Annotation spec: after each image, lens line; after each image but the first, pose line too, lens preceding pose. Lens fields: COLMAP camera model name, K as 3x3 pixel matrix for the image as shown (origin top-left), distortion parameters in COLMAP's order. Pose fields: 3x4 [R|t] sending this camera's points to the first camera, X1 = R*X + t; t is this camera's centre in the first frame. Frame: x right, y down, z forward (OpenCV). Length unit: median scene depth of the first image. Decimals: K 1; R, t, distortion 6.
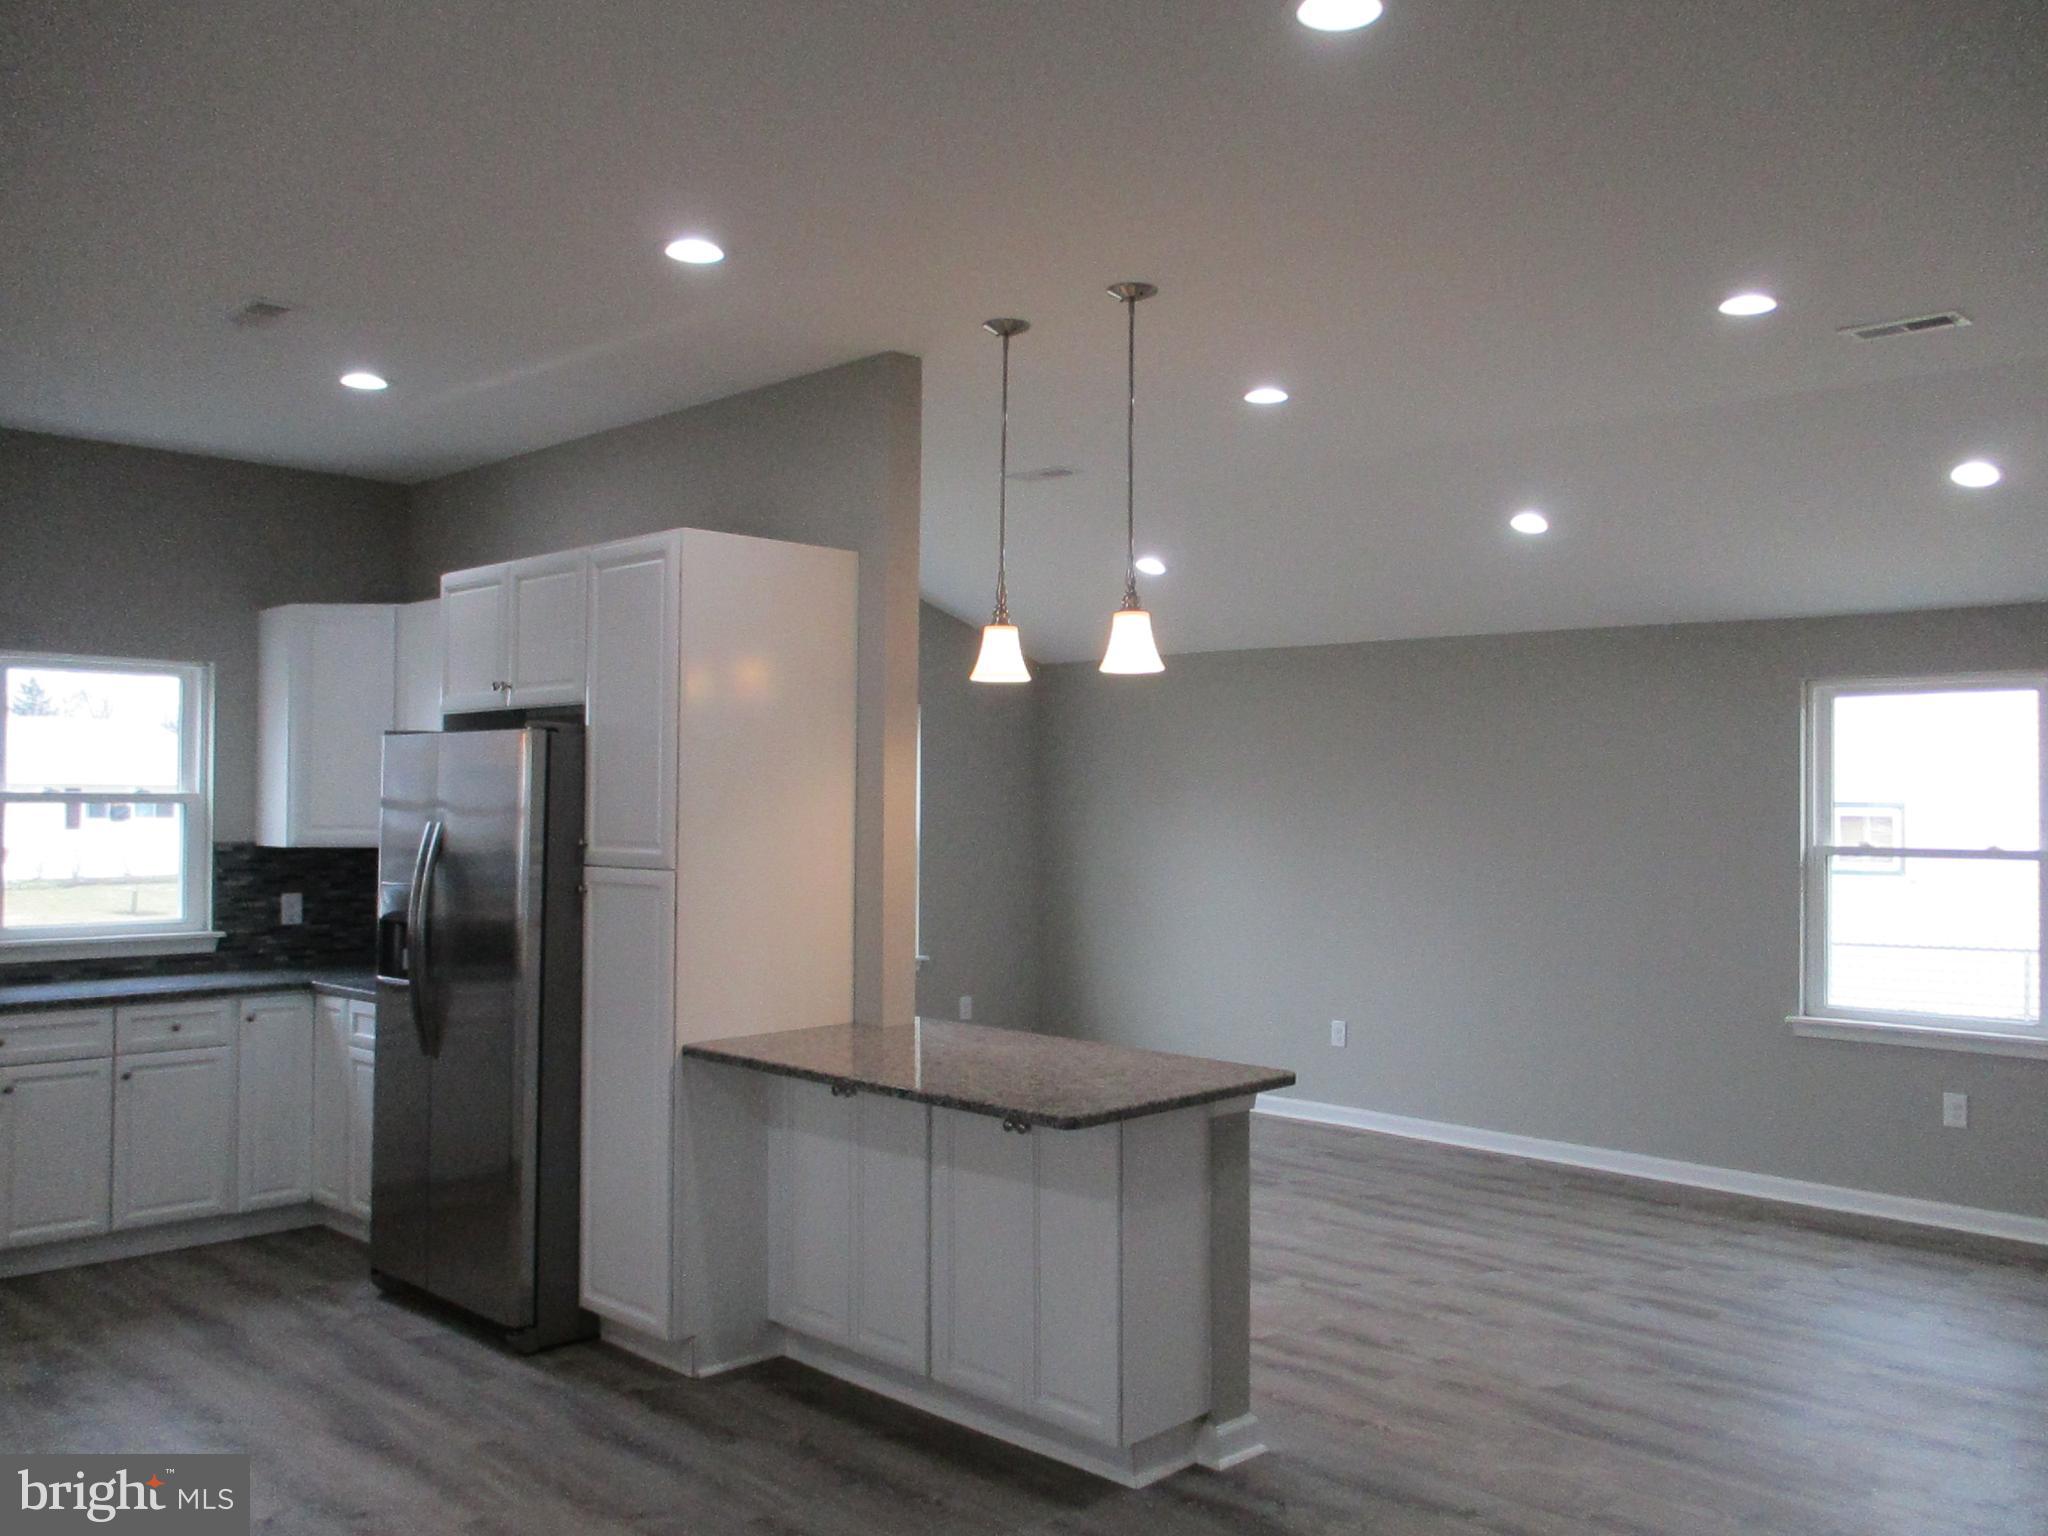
lens RADIAL K [[1718.2, 0, 1044.9], [0, 1718.2, 747.0], [0, 0, 1]] dist [-0.025202, 0.014325]
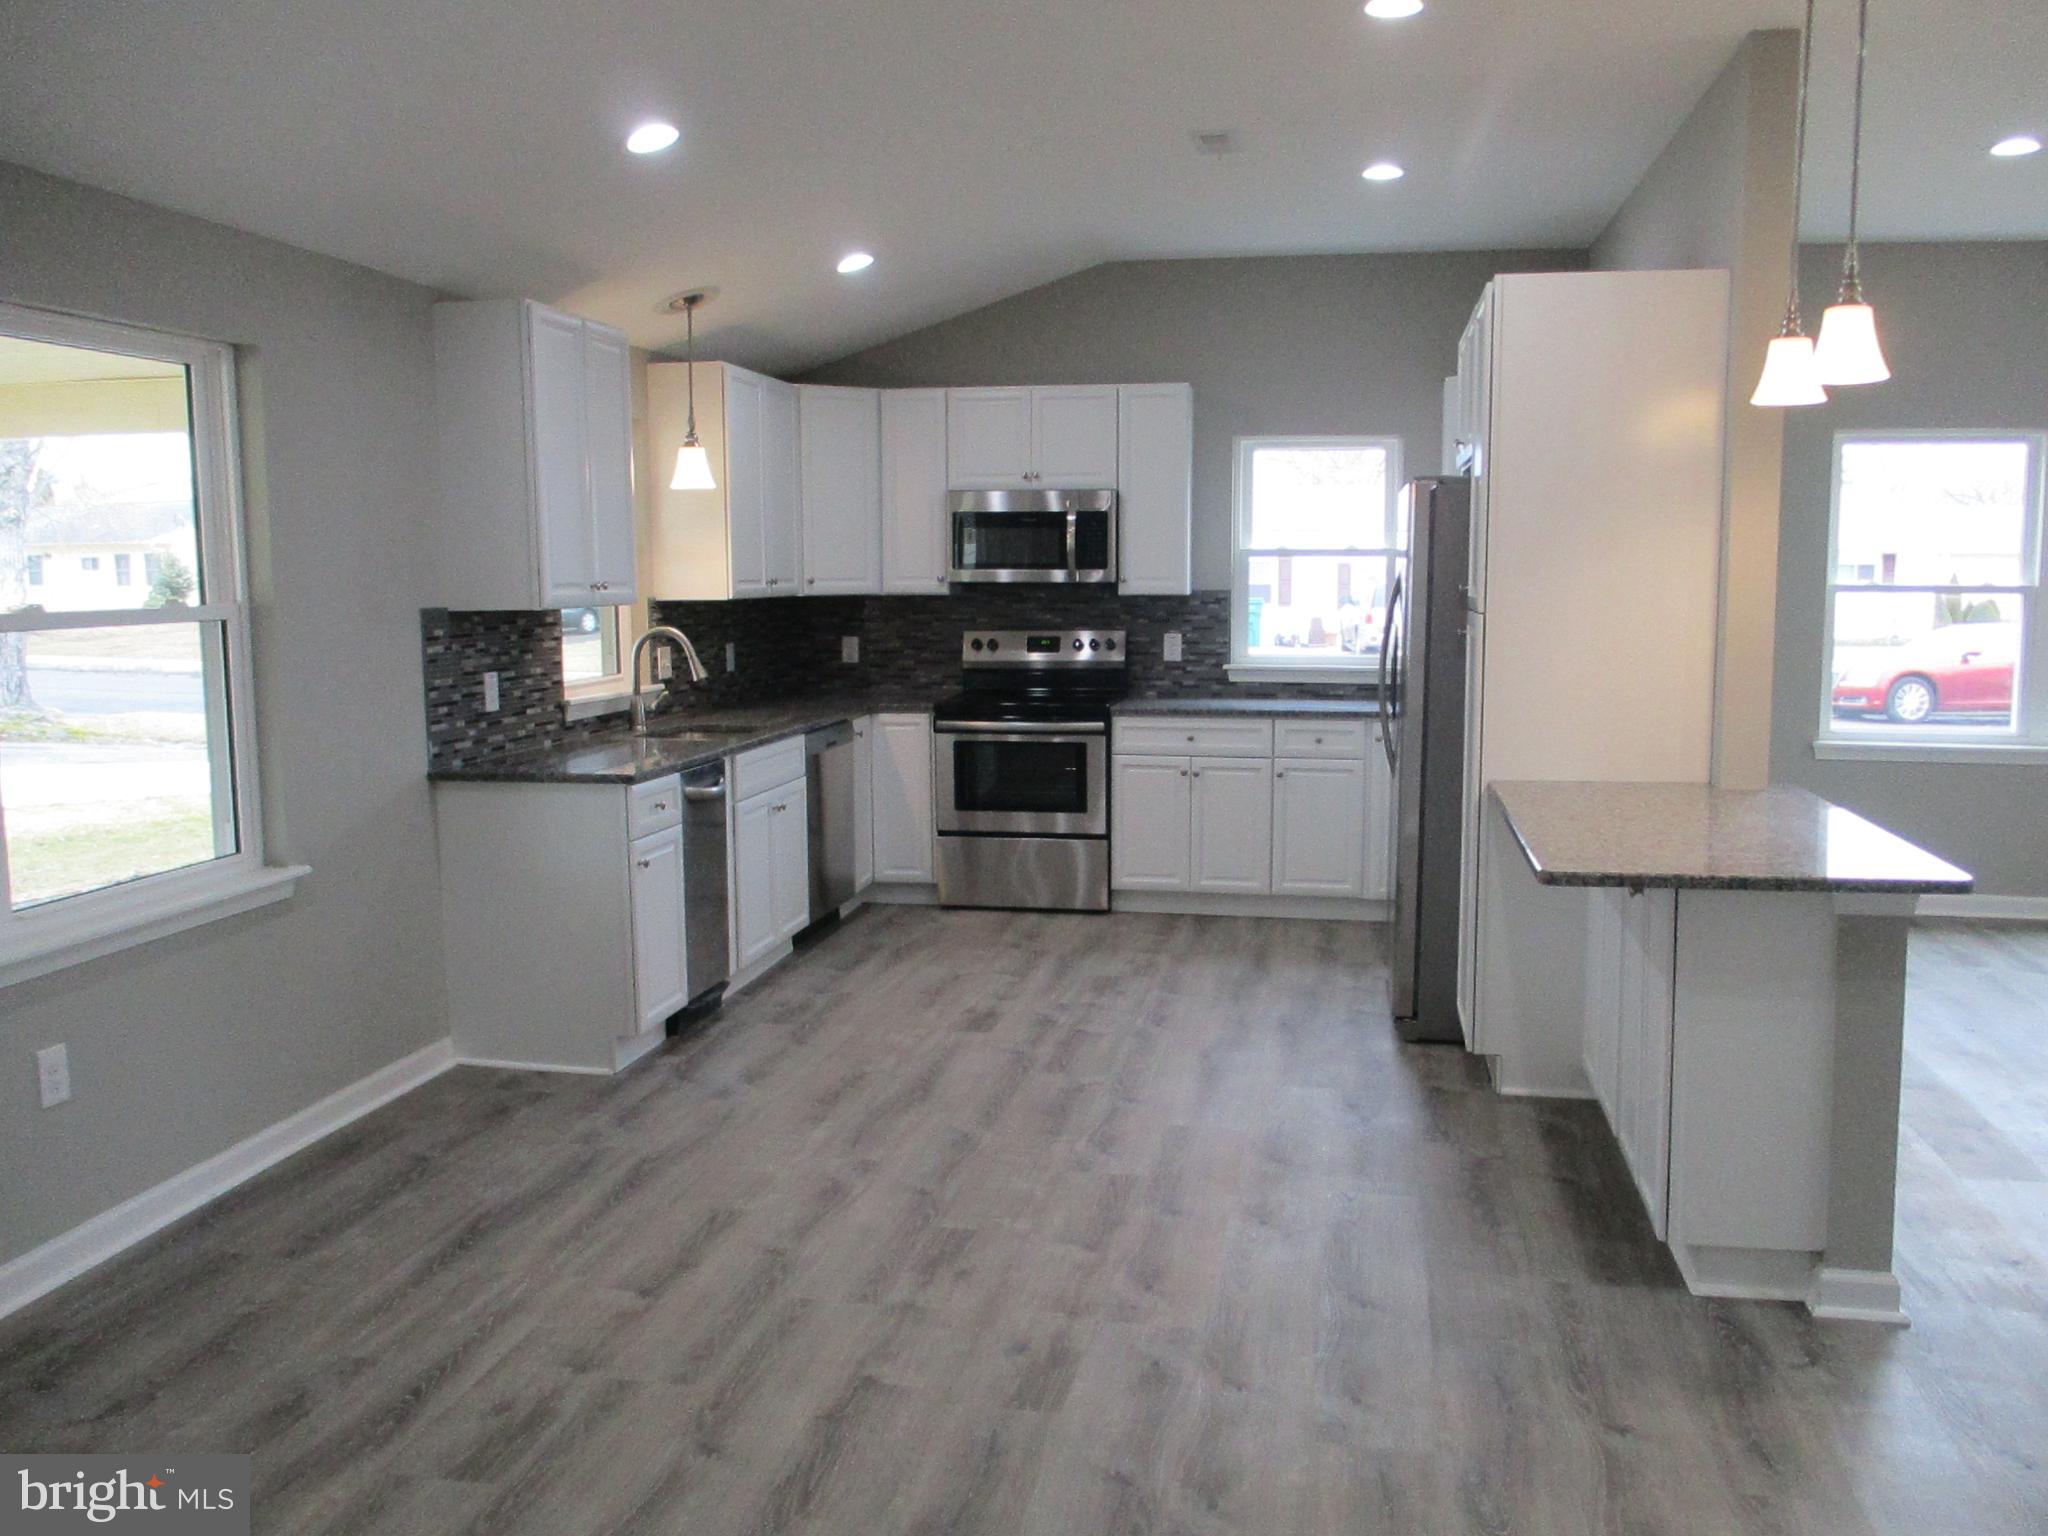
lens RADIAL K [[1718.2, 0, 1040.5], [0, 1718.2, 739.4], [0, 0, 1]] dist [-0.025202, 0.014325]
pose [[0.561132, 0.080899, -0.823764, 0.424539], [0.027894, 0.992799, 0.116500, 0.016371], [0.827256, -0.088349, 0.554835, 0.167015]]
